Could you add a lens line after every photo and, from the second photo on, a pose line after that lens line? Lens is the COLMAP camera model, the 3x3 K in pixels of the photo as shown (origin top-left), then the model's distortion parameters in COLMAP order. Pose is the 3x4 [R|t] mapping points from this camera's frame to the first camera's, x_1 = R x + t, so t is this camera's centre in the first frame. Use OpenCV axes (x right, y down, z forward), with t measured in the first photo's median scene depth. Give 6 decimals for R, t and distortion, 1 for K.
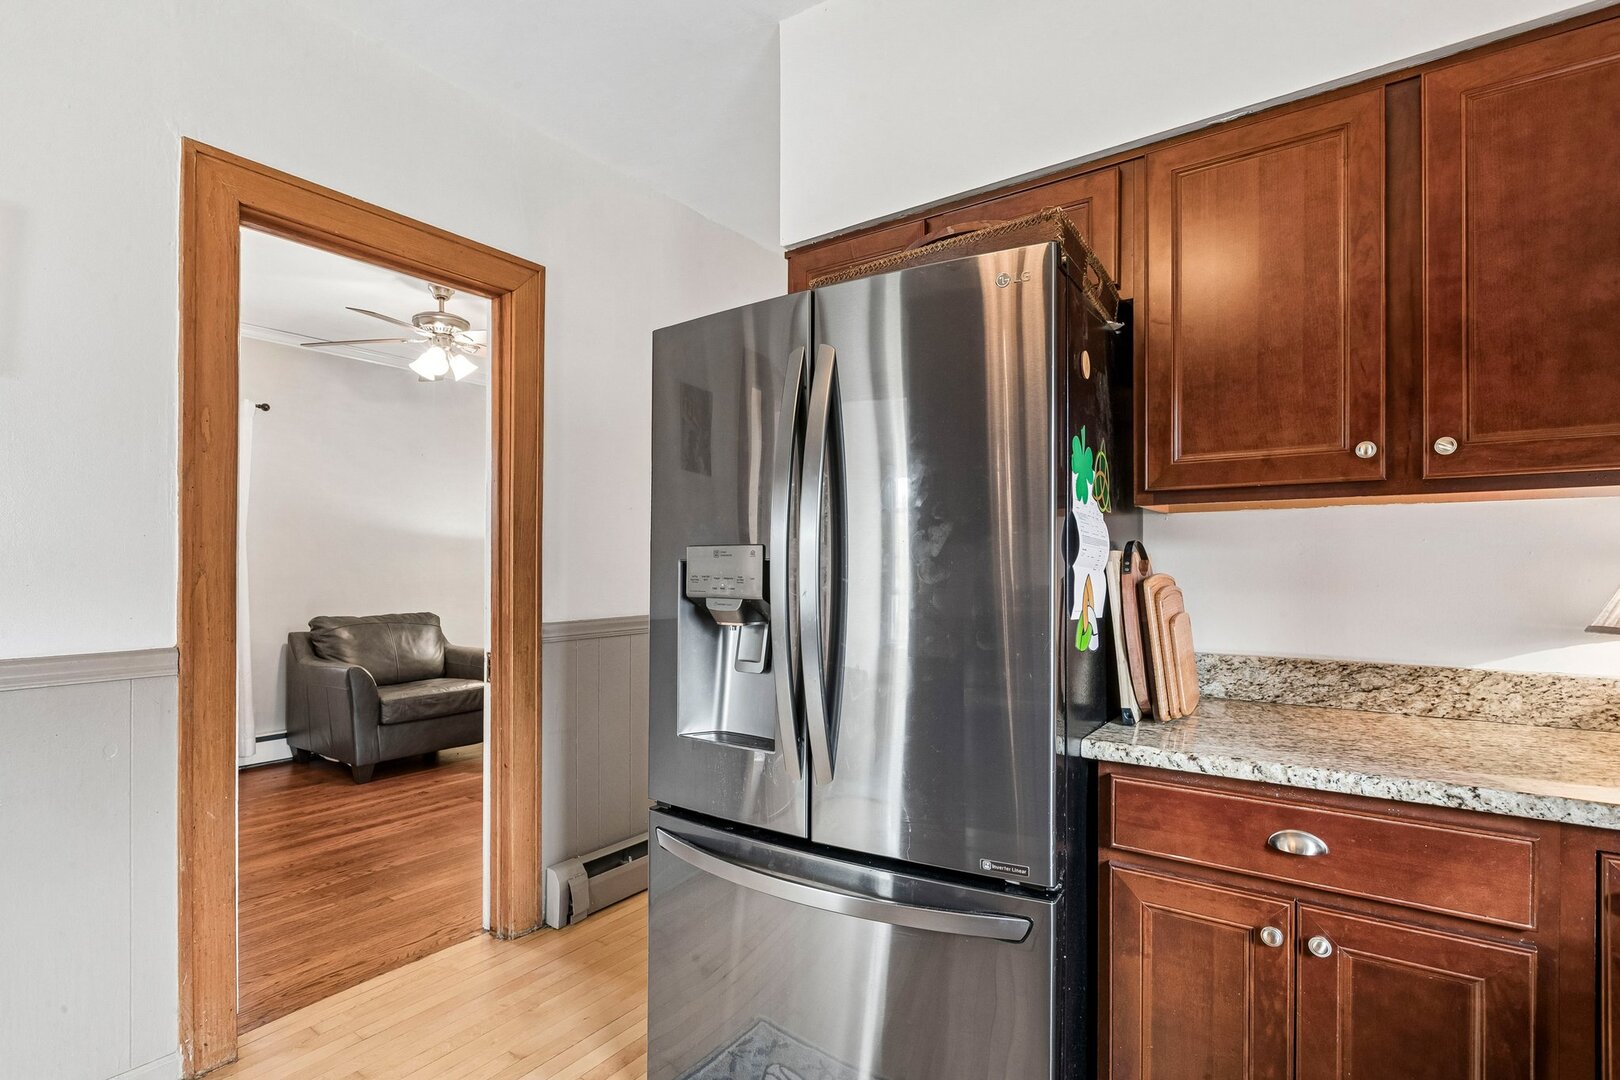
lens RADIAL K [[784.2, 0, 812.3], [0, 784.2, 577.7], [0, 0, 1]] dist [-0.003569, 0.001685]
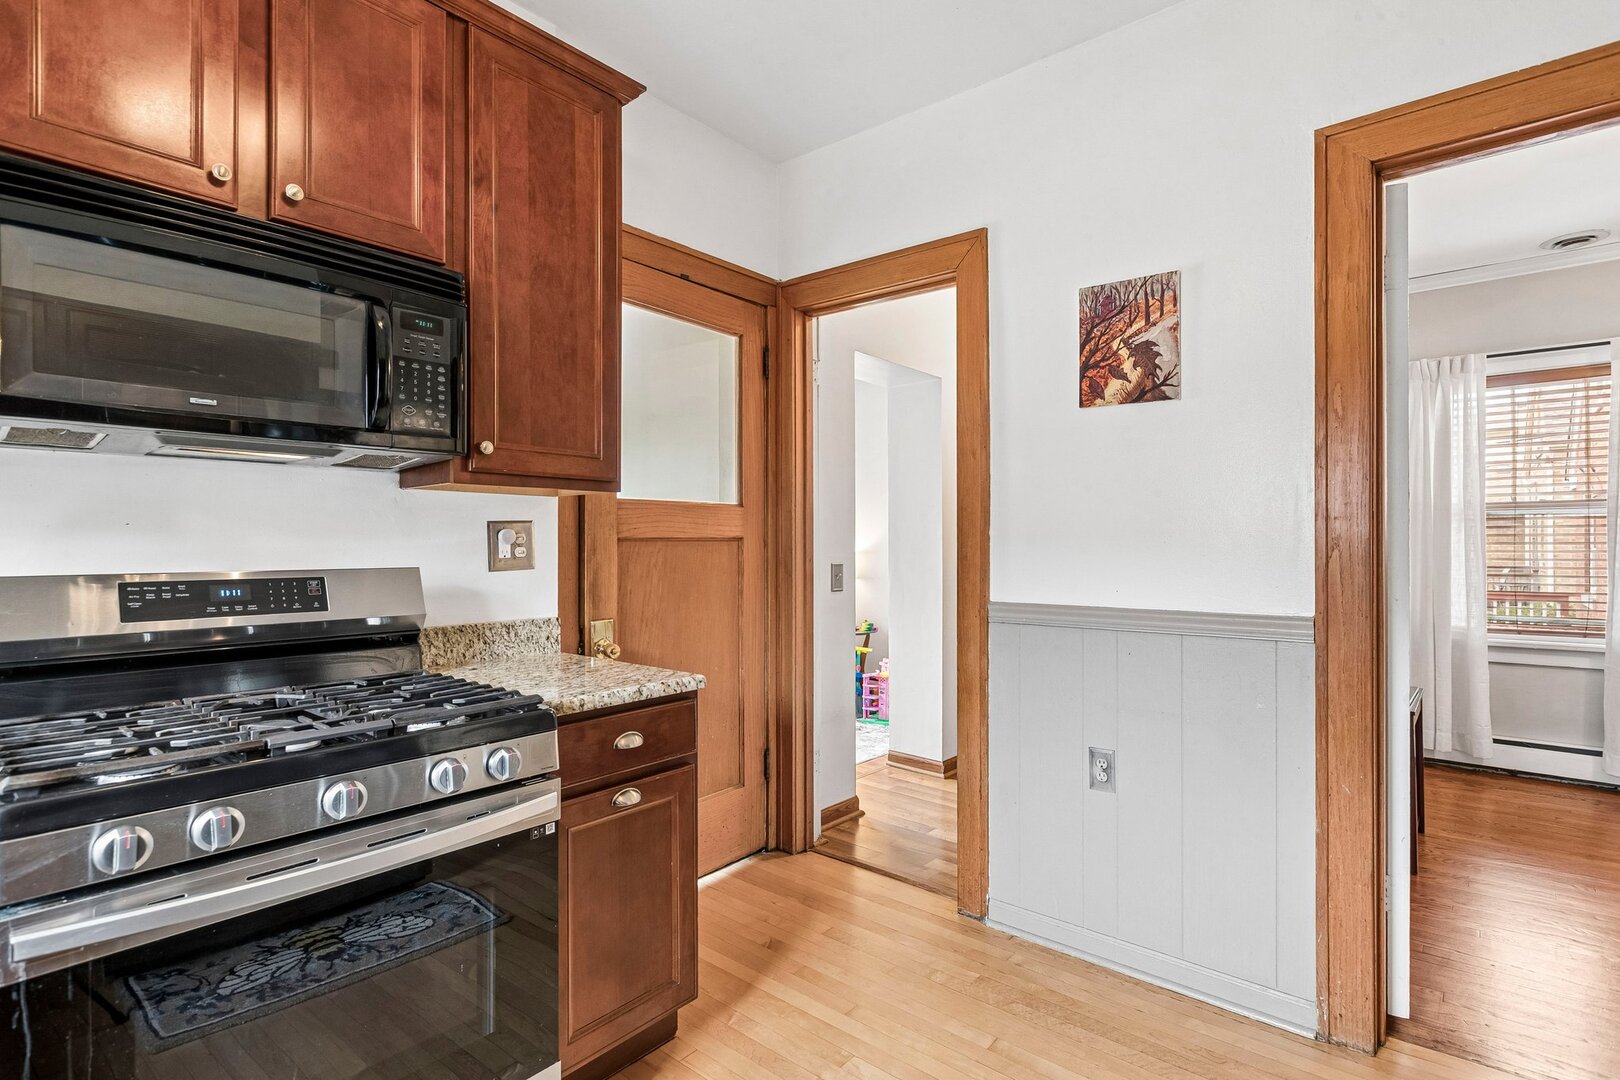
lens RADIAL K [[784.2, 0, 809.2], [0, 784.2, 538.9], [0, 0, 1]] dist [-0.003569, 0.001685]
pose [[-0.097103, -0.004696, -0.995263, 0.302982], [-0.008805, 0.999954, -0.003859, -0.005730], [0.995235, 0.008389, -0.097140, 0.427112]]
